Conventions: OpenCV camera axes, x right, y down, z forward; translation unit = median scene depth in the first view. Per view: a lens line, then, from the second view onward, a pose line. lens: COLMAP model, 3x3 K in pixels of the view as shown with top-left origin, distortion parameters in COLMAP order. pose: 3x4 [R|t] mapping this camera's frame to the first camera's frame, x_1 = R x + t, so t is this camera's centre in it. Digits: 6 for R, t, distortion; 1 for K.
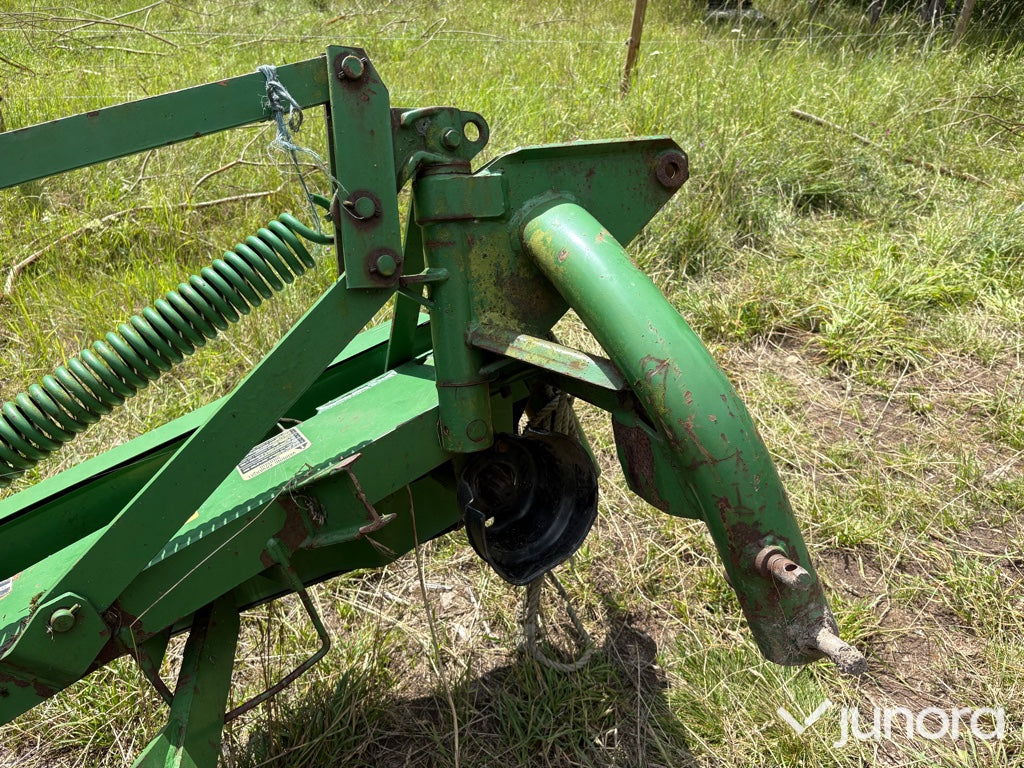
lens RADIAL K [[777.4, 0, 513.7], [0, 777.4, 380.7], [0, 0, 1]] dist [0.065401, -0.073015]
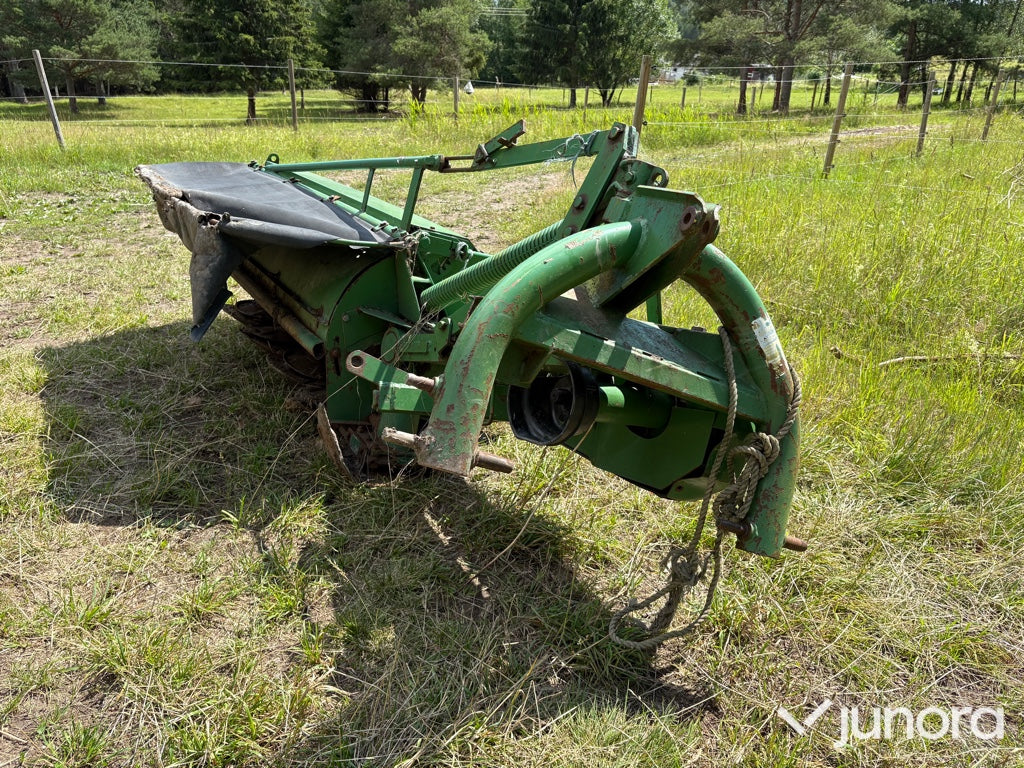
lens RADIAL K [[777.4, 0, 513.7], [0, 777.4, 380.7], [0, 0, 1]] dist [0.065401, -0.073015]
pose [[0.062835, 0.309577, -0.948796, 1.565689], [-0.526380, 0.817976, 0.232033, -0.209585], [0.847925, 0.484847, 0.214352, 0.640257]]
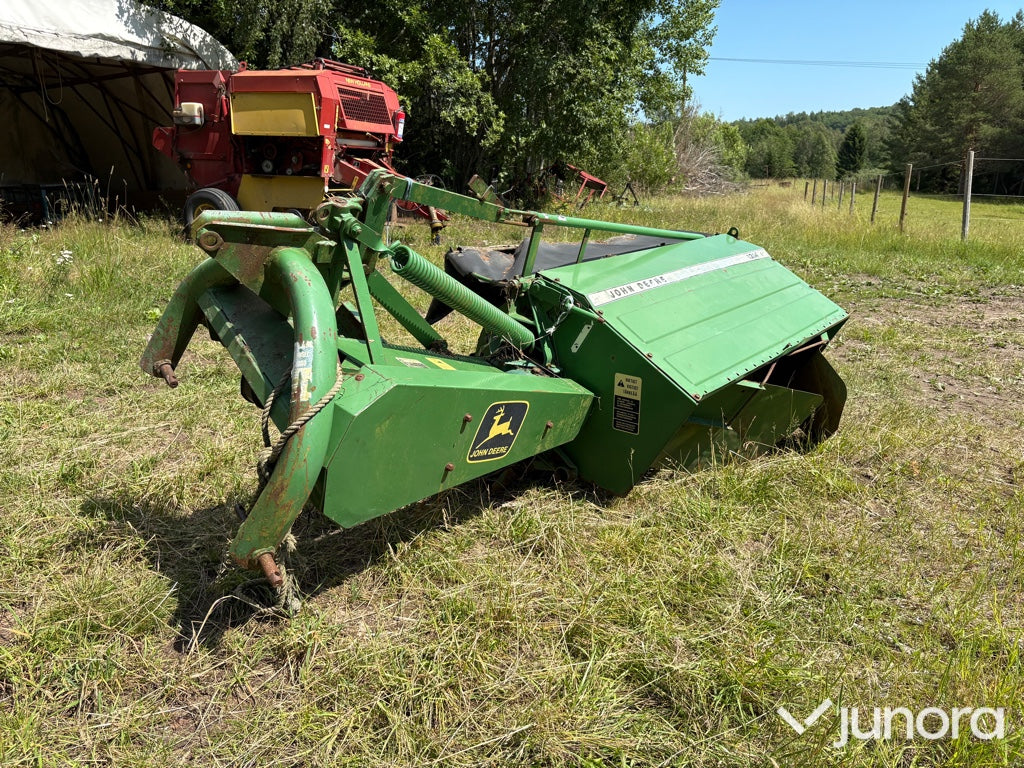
lens RADIAL K [[777.4, 0, 513.7], [0, 777.4, 380.7], [0, 0, 1]] dist [0.065401, -0.073015]
pose [[-0.913943, 0.041189, -0.403747, 0.293594], [-0.260064, 0.704306, 0.660545, -1.391264], [0.311569, 0.708701, -0.632983, 2.627979]]
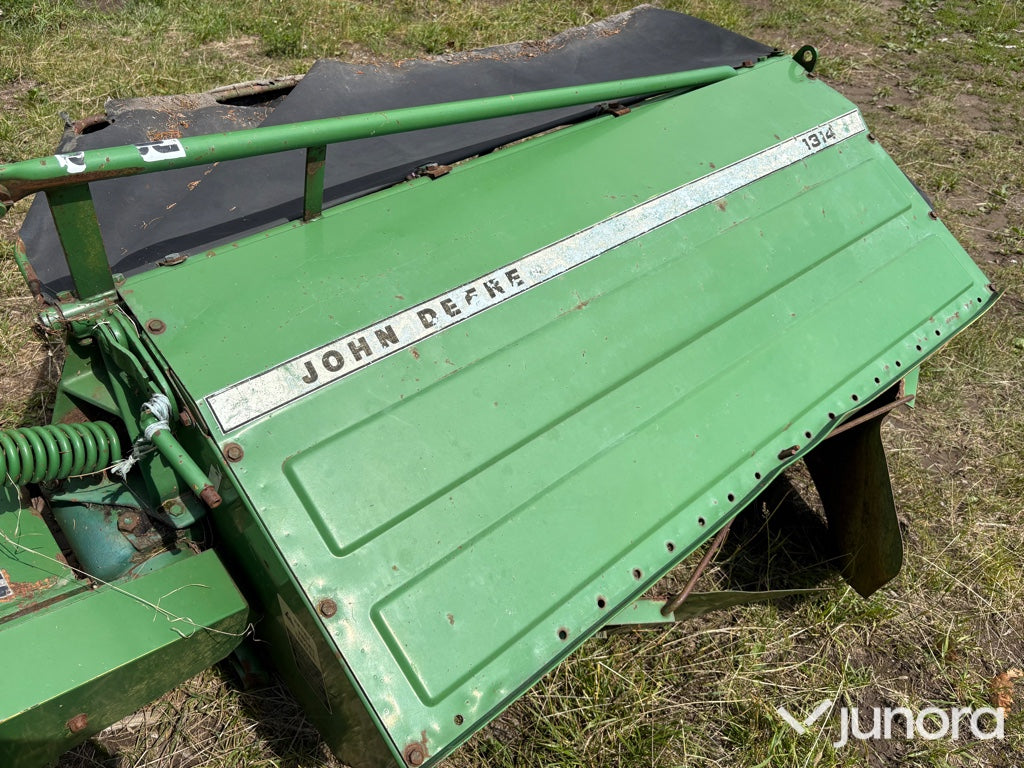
lens RADIAL K [[783.7, 0, 512.0], [0, 783.7, 384.0], [0, 0, 1]] dist [0.086341, -0.141490]
pose [[-0.965040, 0.062901, -0.254442, -1.130597], [-0.218216, 0.344926, 0.912912, -0.905490], [0.145186, 0.936520, -0.319142, 1.180414]]
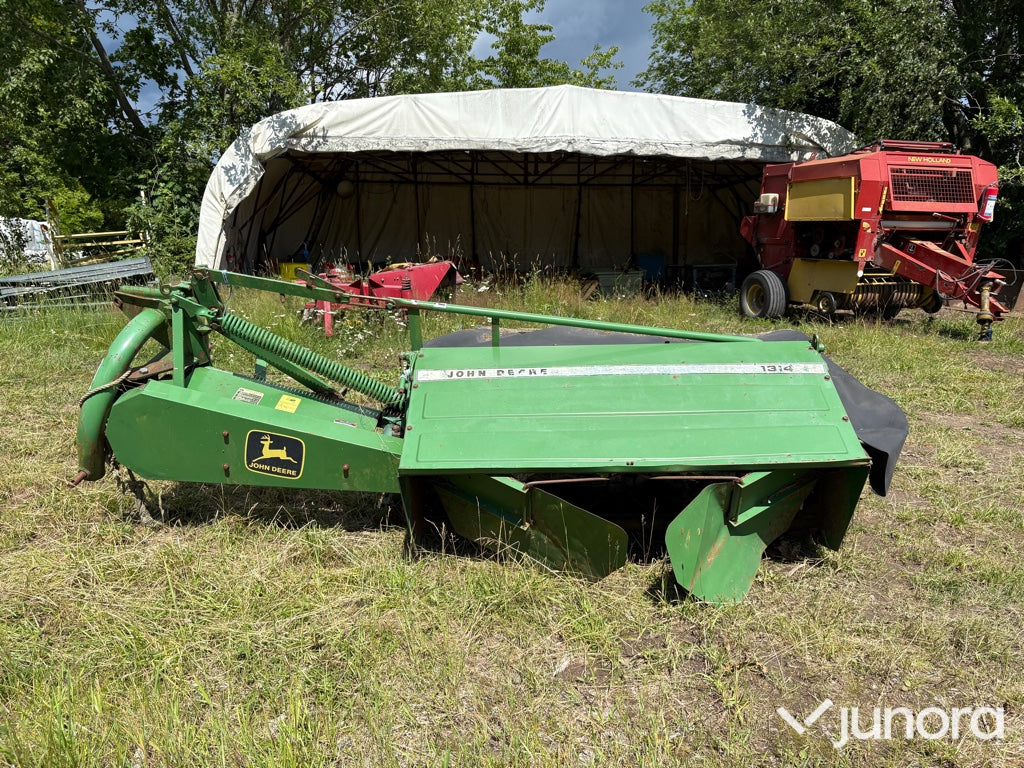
lens RADIAL K [[779.6, 0, 512.0], [0, 779.6, 384.0], [0, 0, 1]] dist [0.060915, -0.075252]
pose [[-0.866599, -0.149812, 0.475987, -2.795907], [0.208482, 0.757932, 0.618122, -1.685664], [-0.453368, 0.634898, -0.625589, 2.602557]]
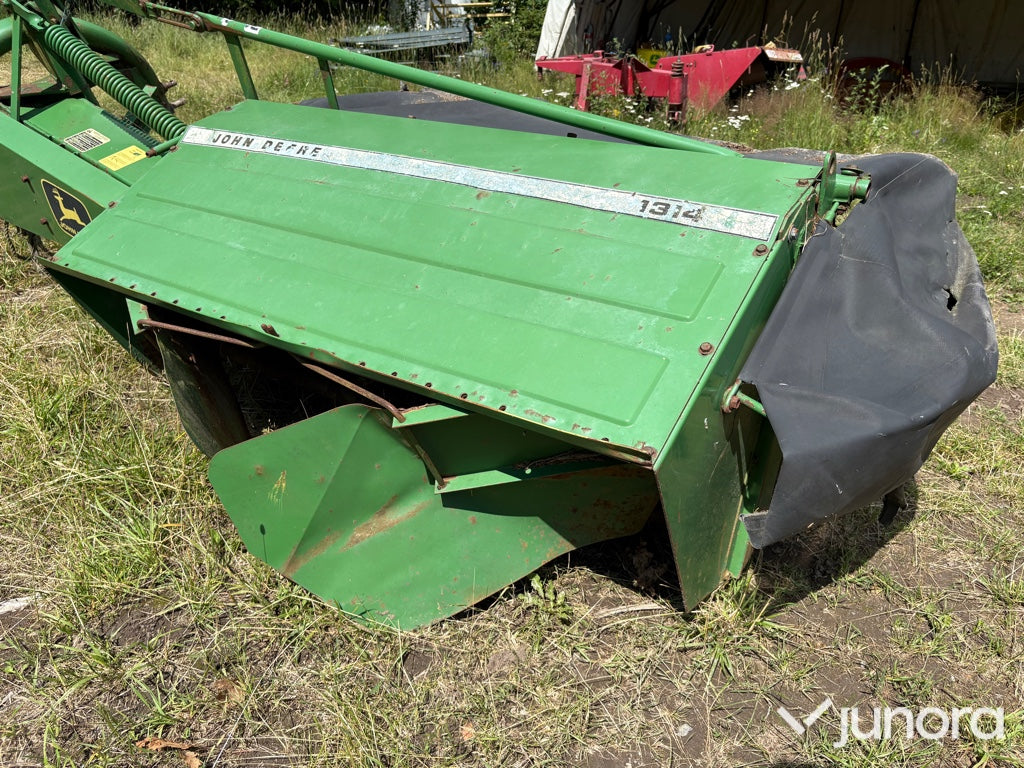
lens RADIAL K [[777.4, 0, 513.7], [0, 777.4, 380.7], [0, 0, 1]] dist [0.065401, -0.073015]
pose [[-0.459426, -0.444460, 0.769014, -3.307682], [0.377855, 0.685747, 0.622074, -0.426810], [-0.803836, 0.576373, -0.147109, 0.832827]]
